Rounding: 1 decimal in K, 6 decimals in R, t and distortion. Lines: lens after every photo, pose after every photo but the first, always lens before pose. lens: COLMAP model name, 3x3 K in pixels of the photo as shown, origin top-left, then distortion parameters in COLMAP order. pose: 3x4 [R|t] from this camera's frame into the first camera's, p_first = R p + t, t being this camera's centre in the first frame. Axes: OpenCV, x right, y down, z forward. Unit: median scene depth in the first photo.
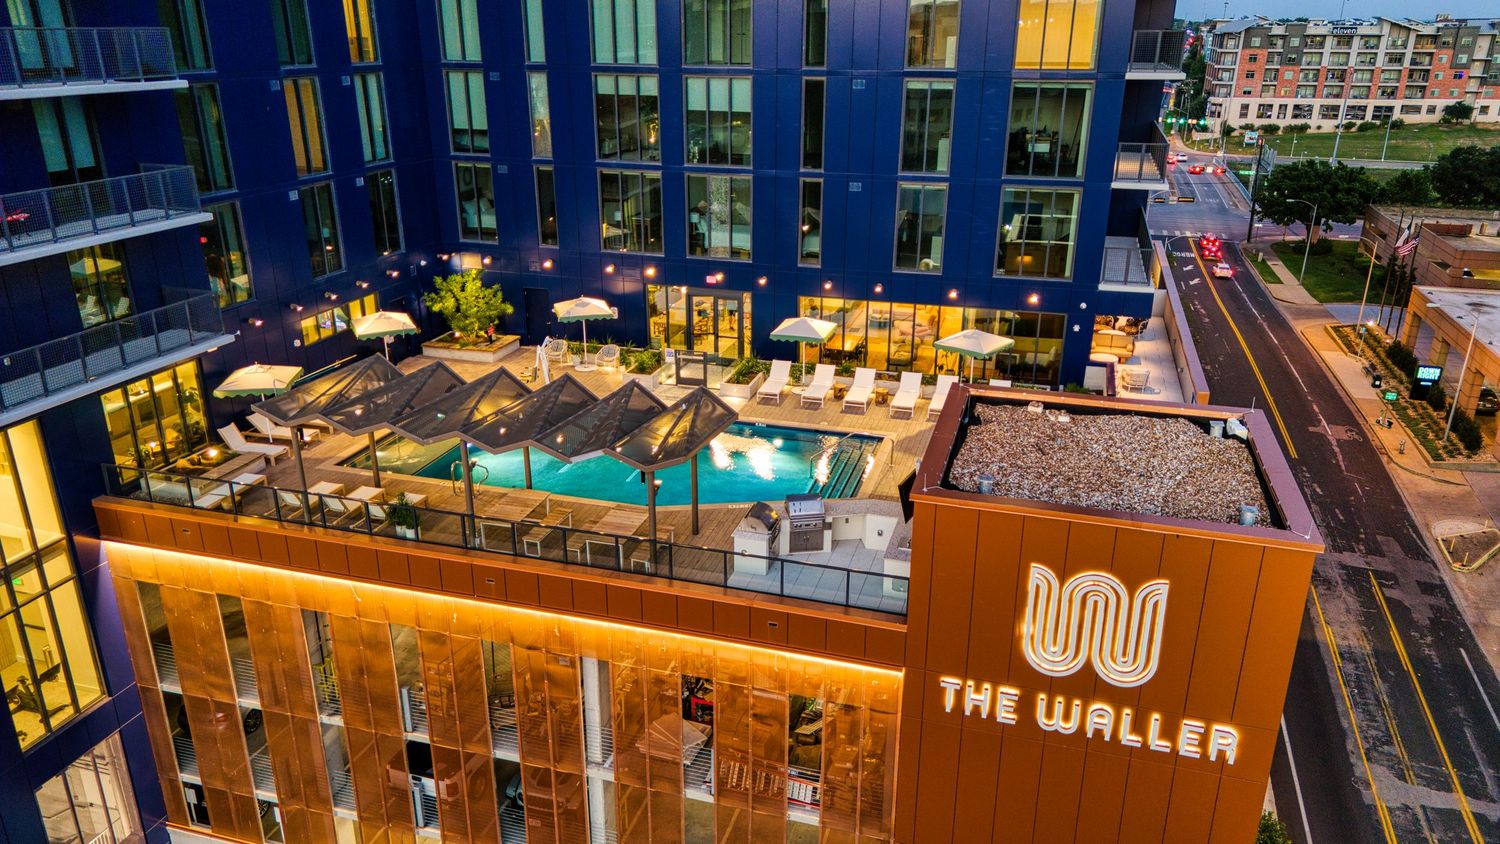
lens RADIAL K [[1054.1, 0, 750.0], [0, 1054.1, 422.0], [0, 0, 1]] dist [0.079010, -0.085051]
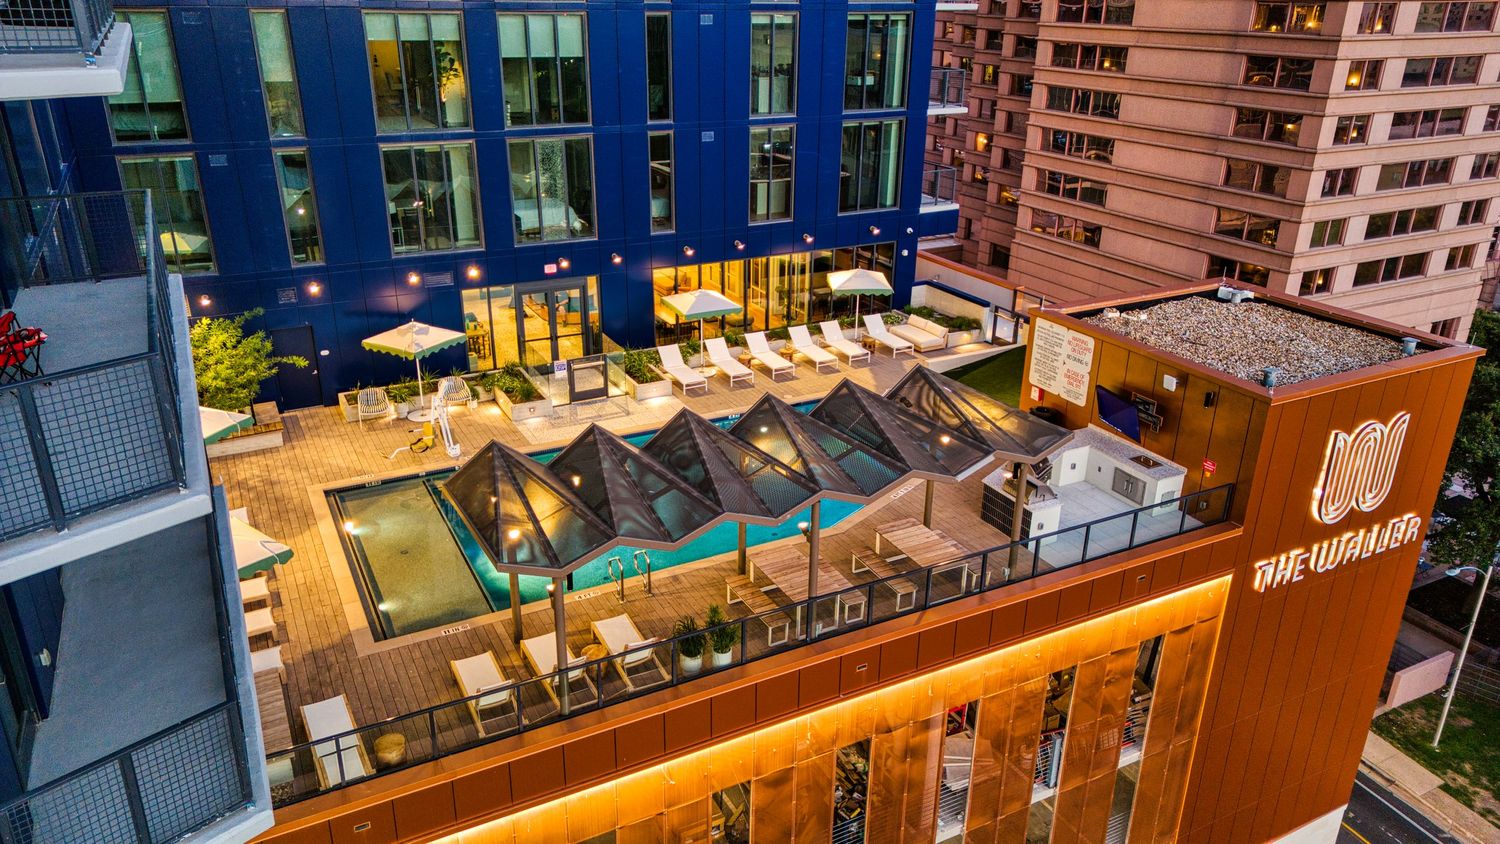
lens RADIAL K [[1054.1, 0, 750.0], [0, 1054.1, 422.0], [0, 0, 1]] dist [0.079010, -0.085051]
pose [[0.714507, -0.262648, 0.648456, -0.502114], [0.239327, 0.962699, 0.126224, -0.091646], [-0.657421, 0.065005, 0.750715, 0.311132]]
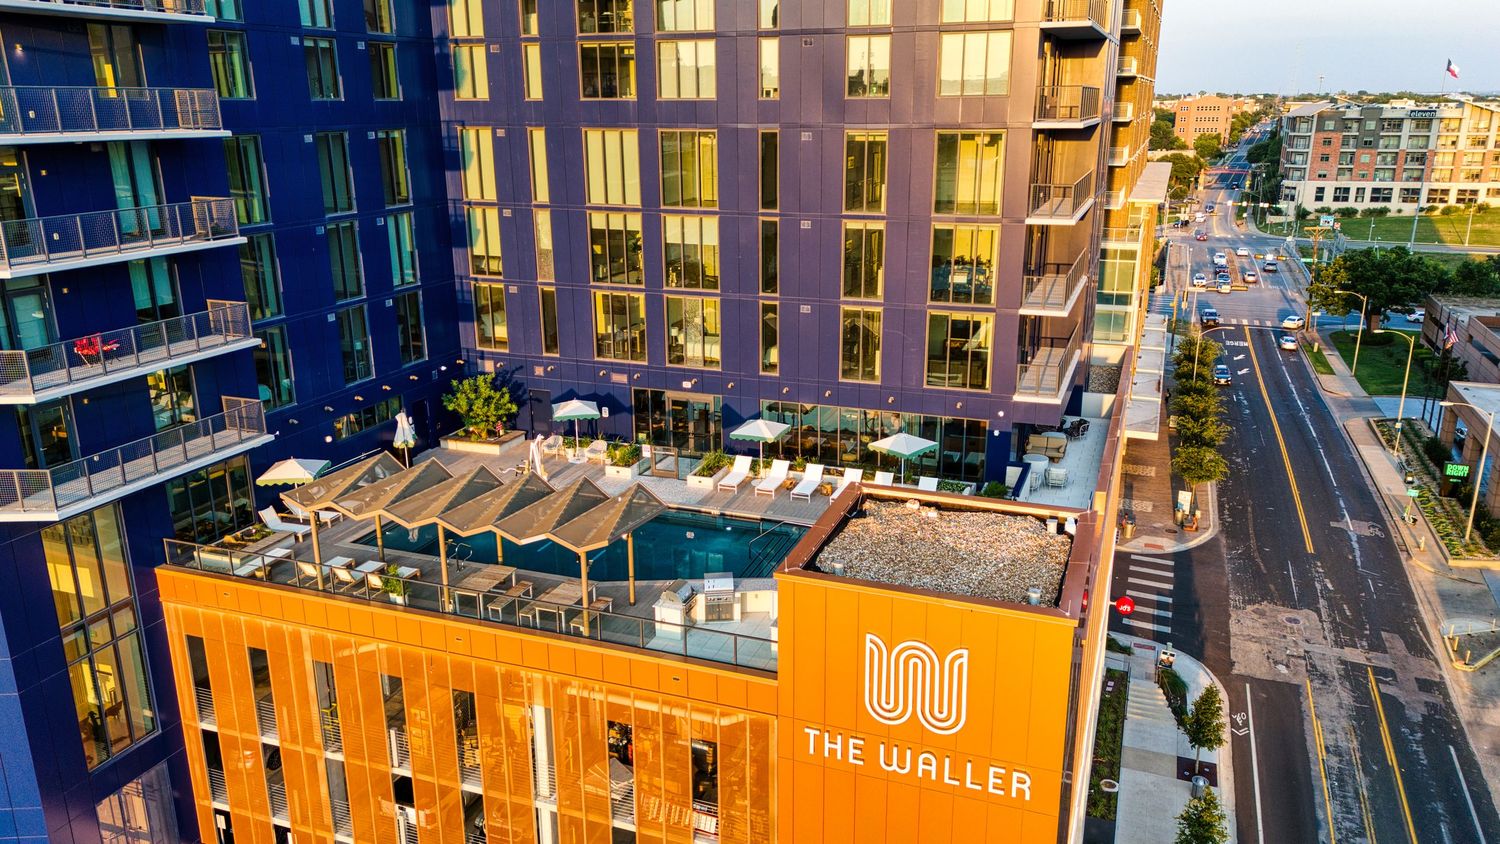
lens RADIAL K [[1091.1, 0, 750.1], [0, 1091.1, 416.8], [0, 0, 1]] dist [0.084886, -0.101758]
pose [[0.997592, 0.010861, -0.068506, 0.118638], [-0.016207, 0.996824, -0.077971, -0.009337], [0.067441, 0.078894, 0.994599, -0.180594]]
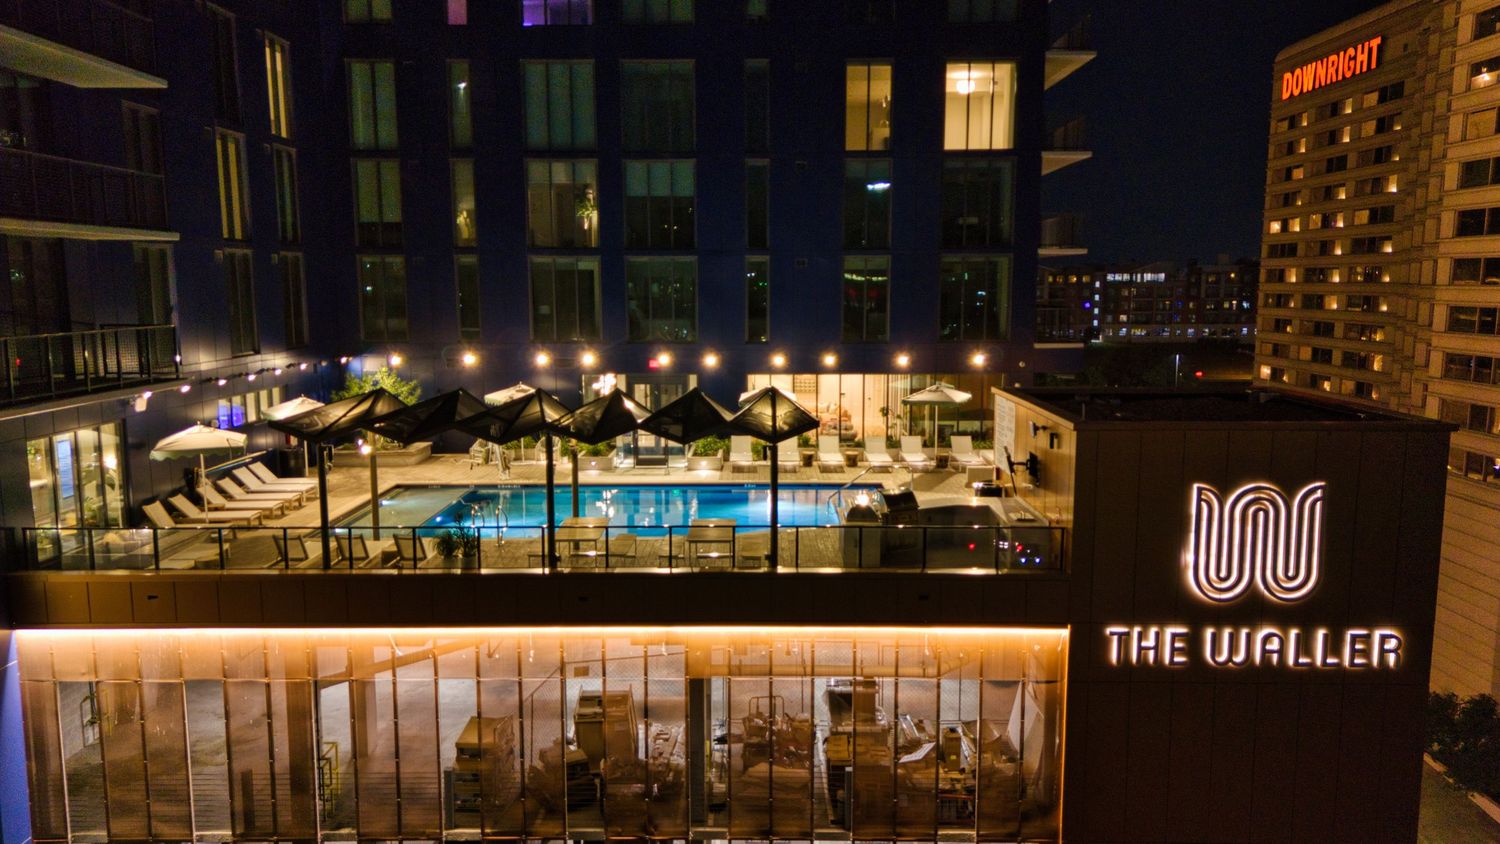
lens RADIAL K [[1054.1, 0, 750.0], [0, 1054.1, 422.0], [0, 0, 1]] dist [0.079010, -0.085051]
pose [[0.957908, -0.039916, 0.284286, -0.237625], [0.104486, 0.970842, -0.215752, 0.140688], [-0.267385, 0.236375, 0.934148, 0.083433]]
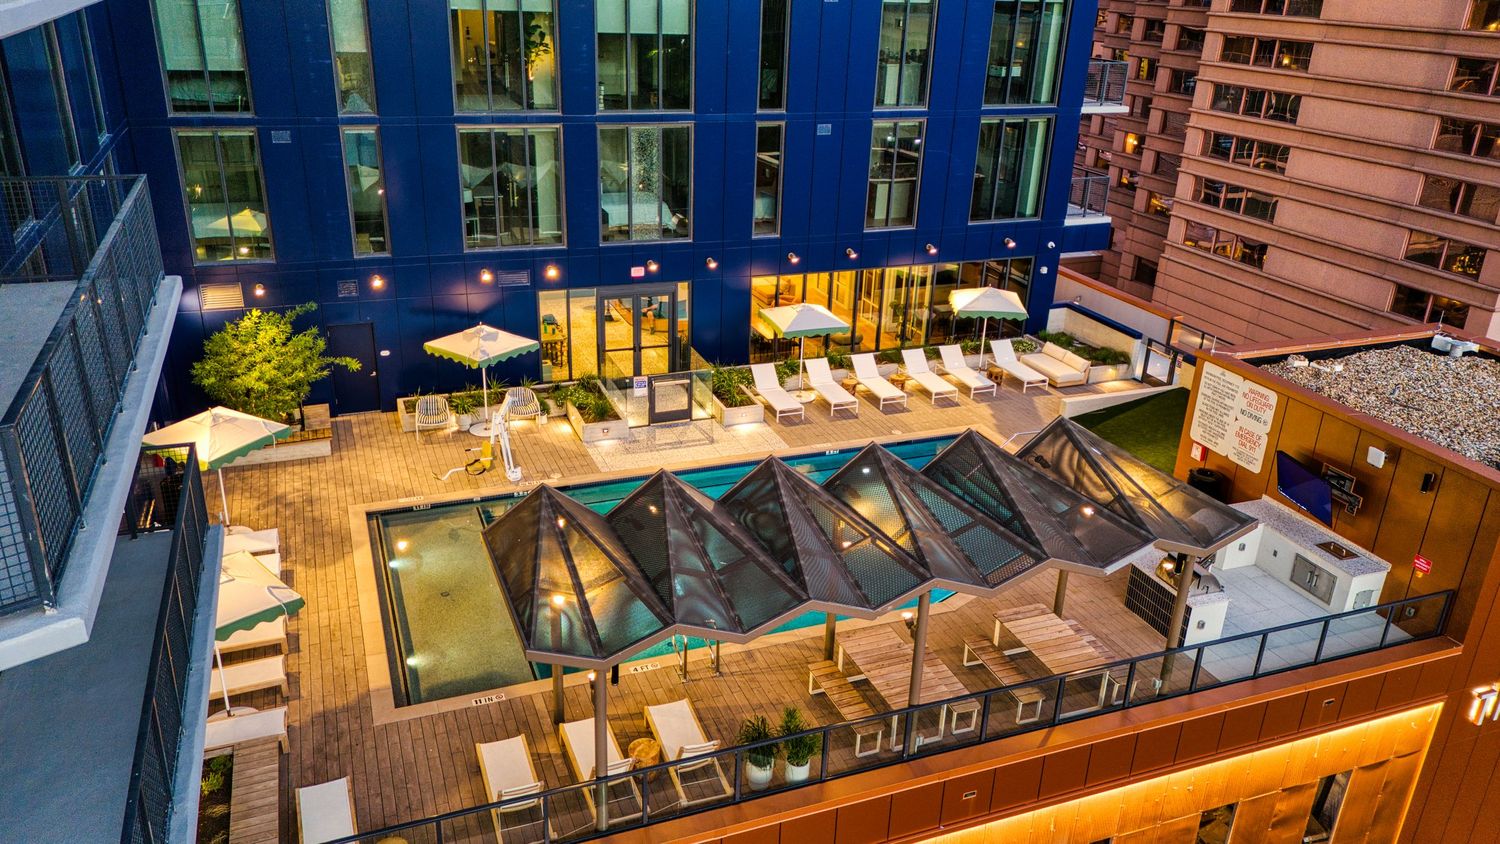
lens RADIAL K [[1106.4, 0, 748.7], [0, 1106.4, 421.7], [0, 0, 1]] dist [0.072396, -0.065121]
pose [[0.787611, -0.213727, 0.577919, -0.451896], [0.188095, 0.976543, 0.104803, -0.104325], [-0.586762, 0.026160, 0.809337, 0.361086]]
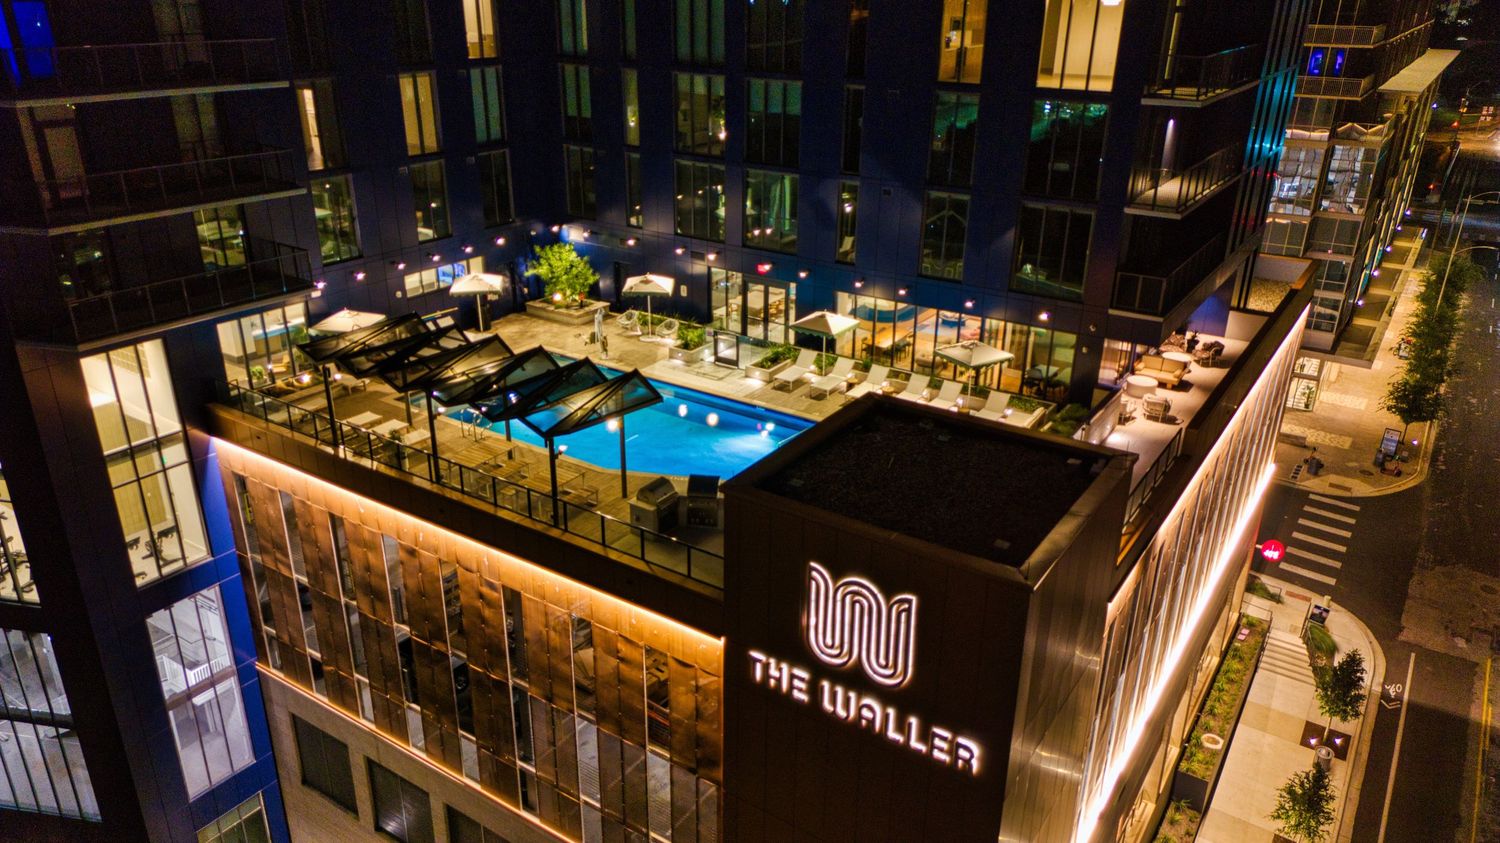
lens RADIAL K [[1057.3, 0, 750.0], [0, 1057.3, 421.5], [0, 0, 1]] dist [0.086405, -0.083049]
pose [[0.955736, 0.122325, -0.267590, 0.270755], [-0.112348, 0.992289, 0.052345, -0.036373], [0.271930, -0.019965, 0.962110, -0.050516]]
